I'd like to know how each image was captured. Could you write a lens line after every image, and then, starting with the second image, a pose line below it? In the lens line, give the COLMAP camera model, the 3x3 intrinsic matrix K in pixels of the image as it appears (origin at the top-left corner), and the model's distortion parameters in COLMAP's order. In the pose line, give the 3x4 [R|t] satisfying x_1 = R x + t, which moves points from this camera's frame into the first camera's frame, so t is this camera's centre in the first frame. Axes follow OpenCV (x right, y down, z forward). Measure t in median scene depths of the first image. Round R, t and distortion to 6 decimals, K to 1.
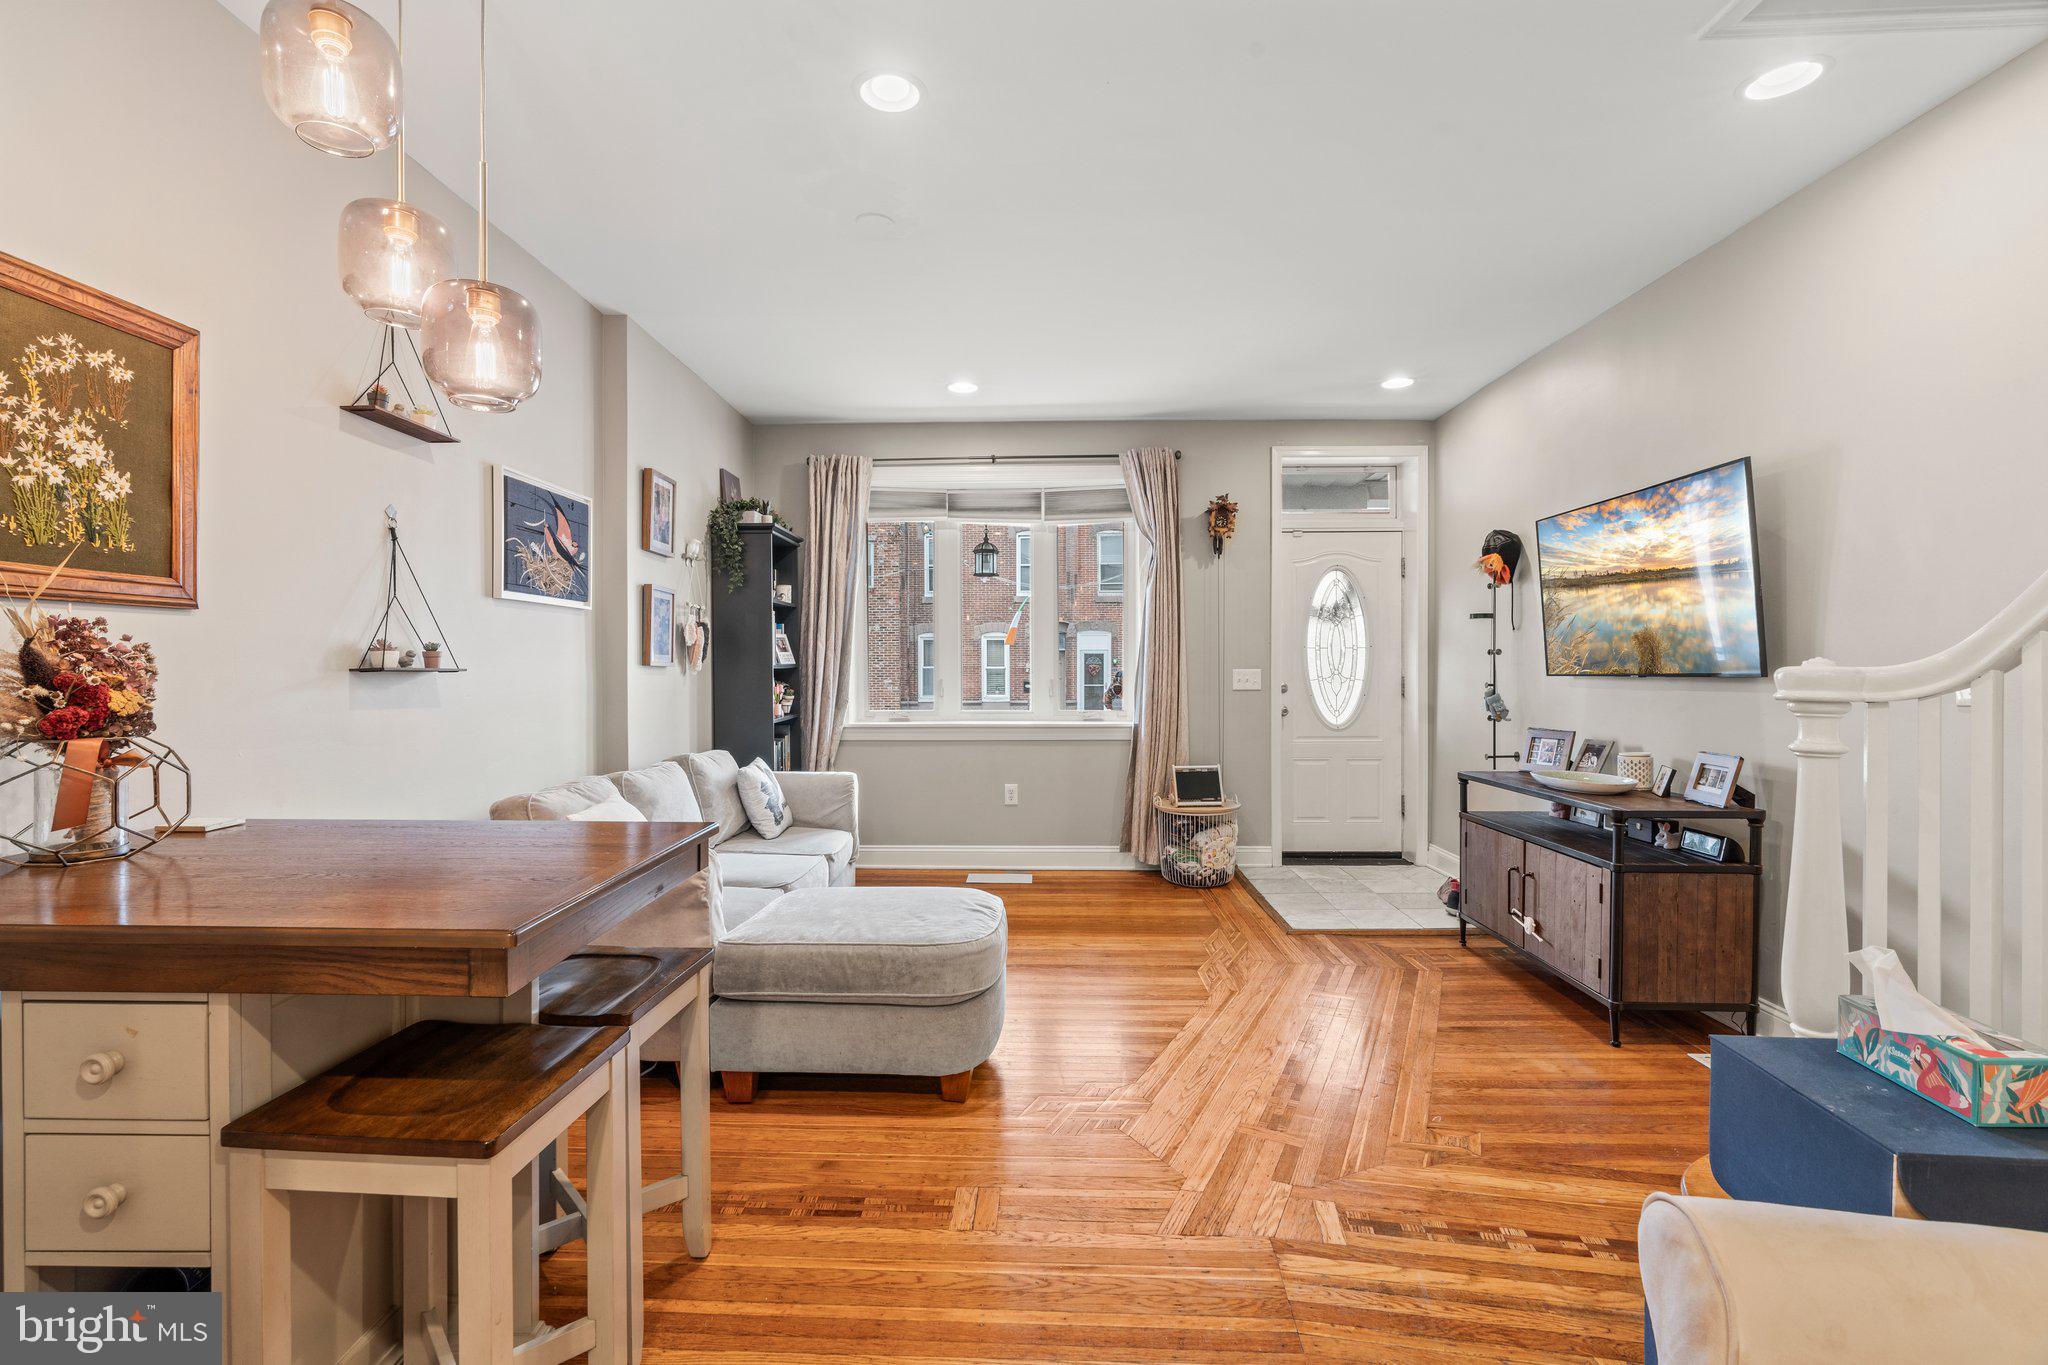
lens RADIAL K [[884.9, 0, 1033.1], [0, 884.9, 667.5], [0, 0, 1]] dist [0.000088, -0.000157]
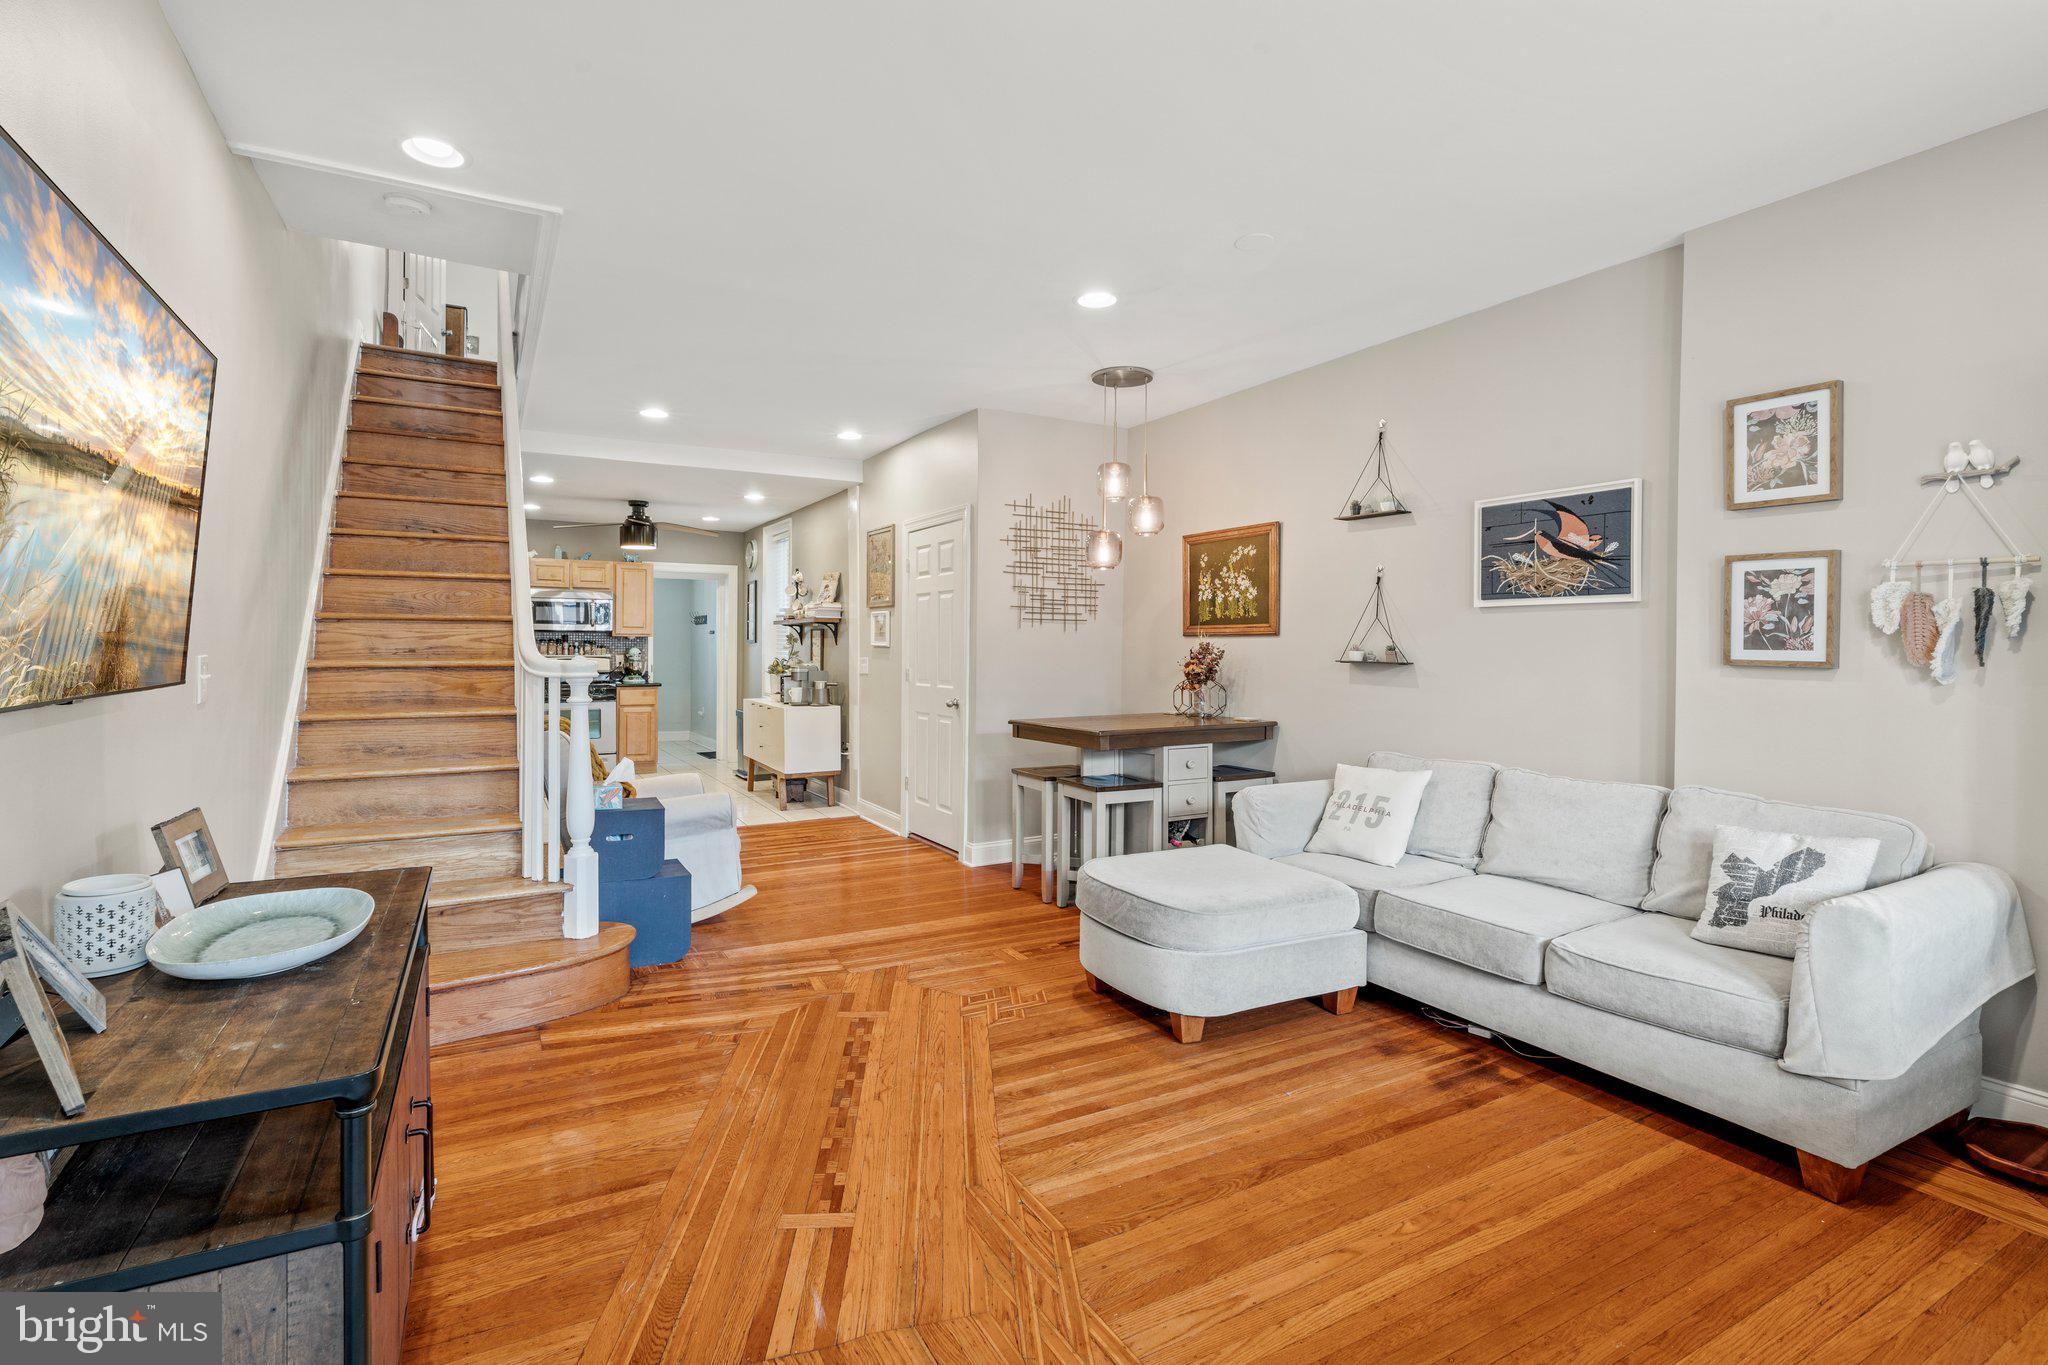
lens RADIAL K [[902.6, 0, 1093.4], [0, 902.6, 655.9], [0, 0, 1]] dist [-0.000846, -0.000072]
pose [[-0.808667, -0.001644, -0.588265, 1.007922], [-0.007881, 0.999937, 0.008040, -0.027090], [0.588215, 0.011138, -0.808628, 2.939937]]
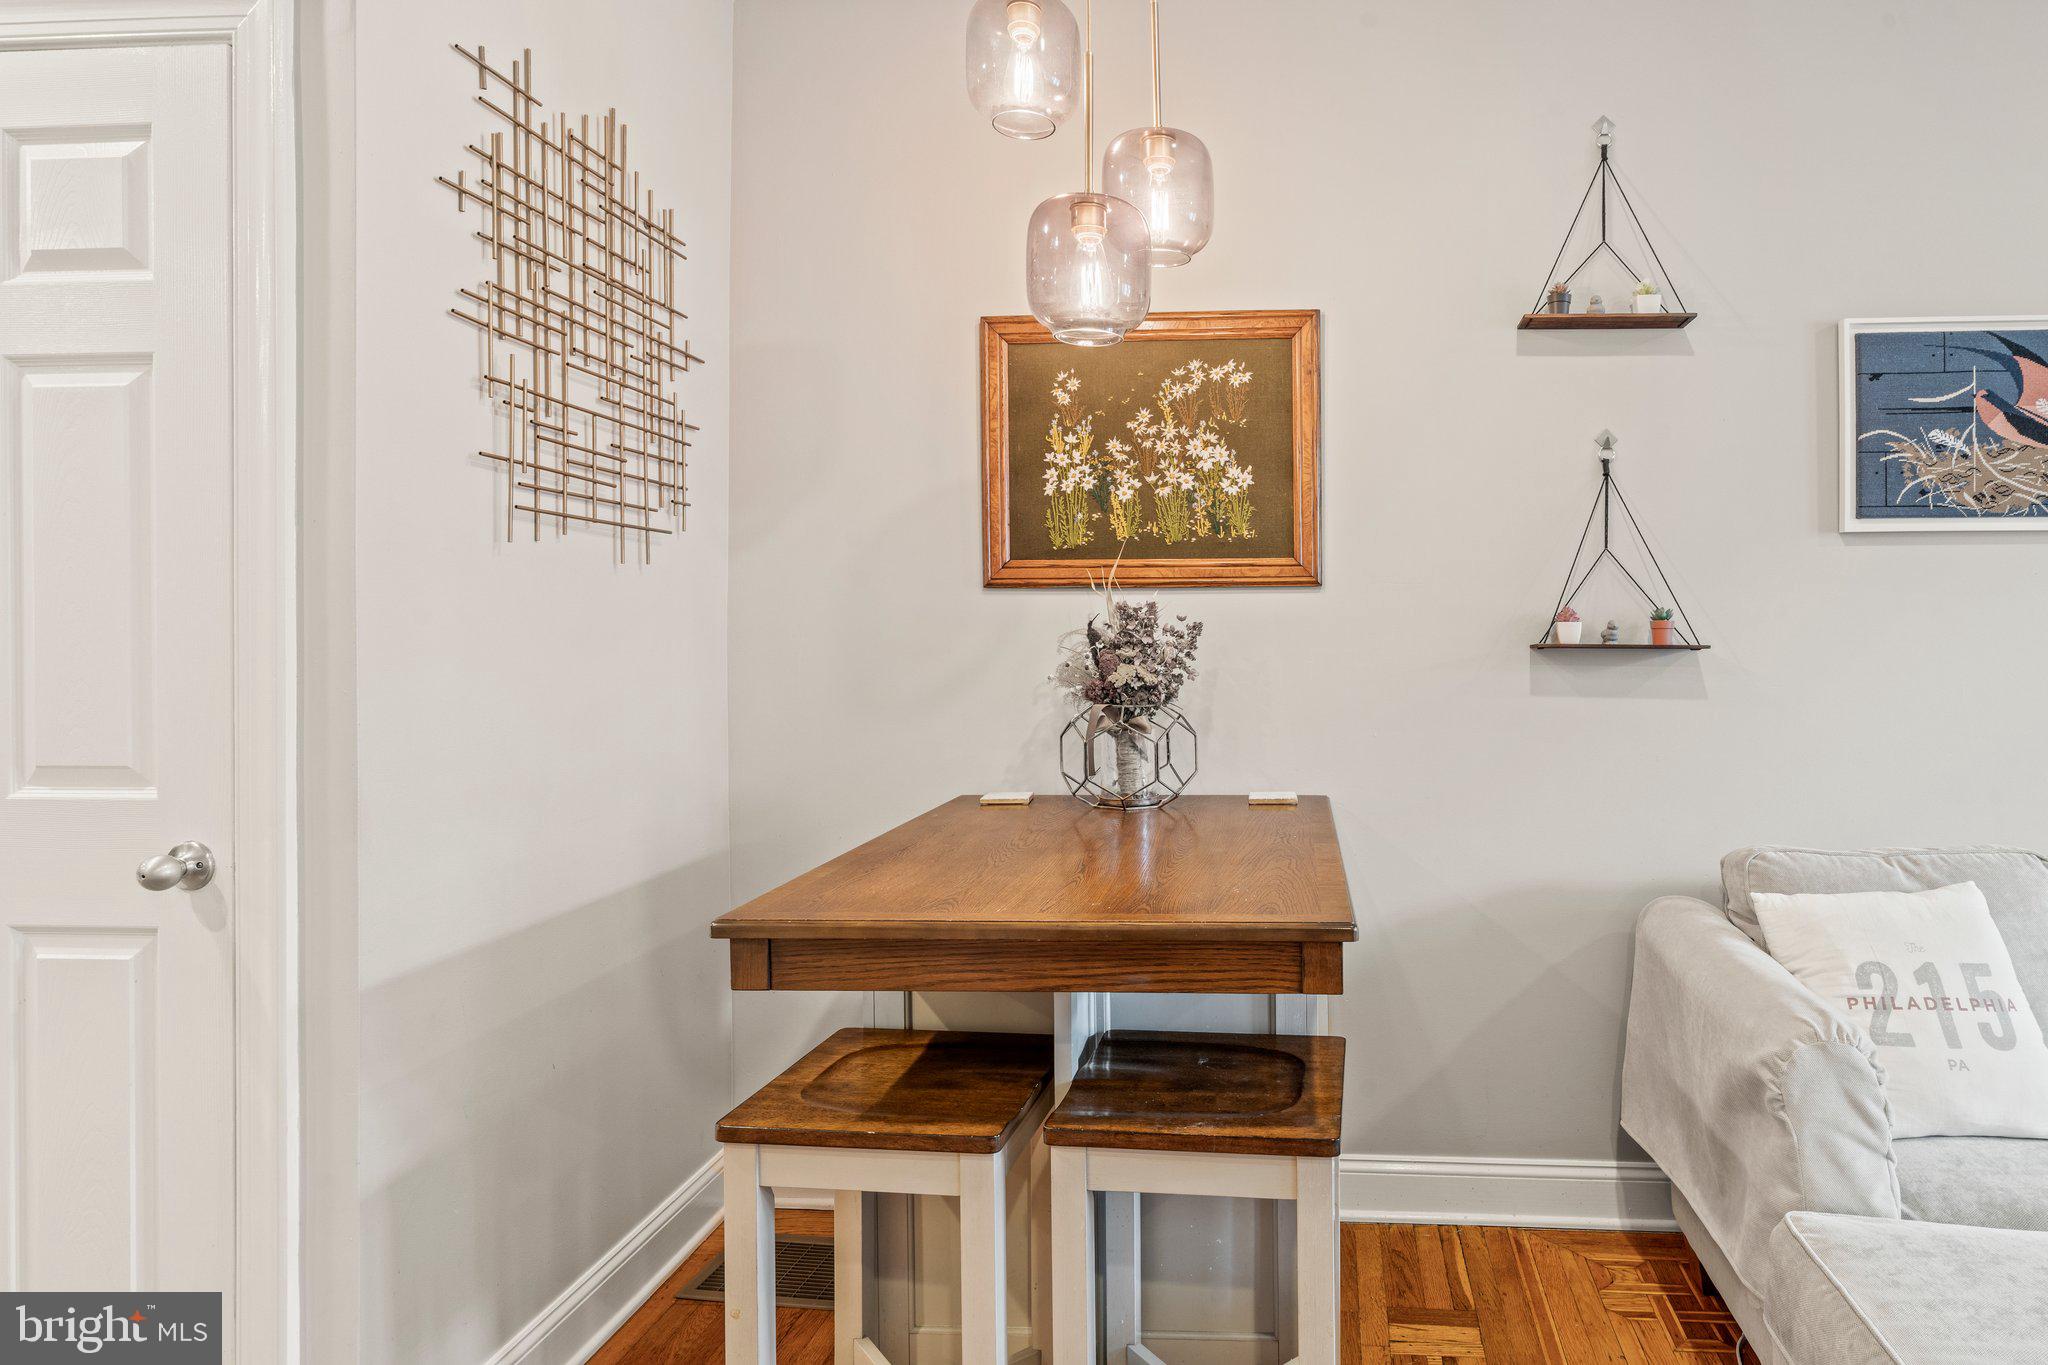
lens RADIAL K [[1099.3, 0, 1025.9], [0, 1099.3, 638.9], [0, 0, 1]] dist [-0.001911, 0.000539]
pose [[-0.052147, -0.001075, -0.998639, 0.348709], [0.001184, 0.999999, -0.001139, -0.004937], [0.998639, -0.001242, -0.052145, 0.791335]]
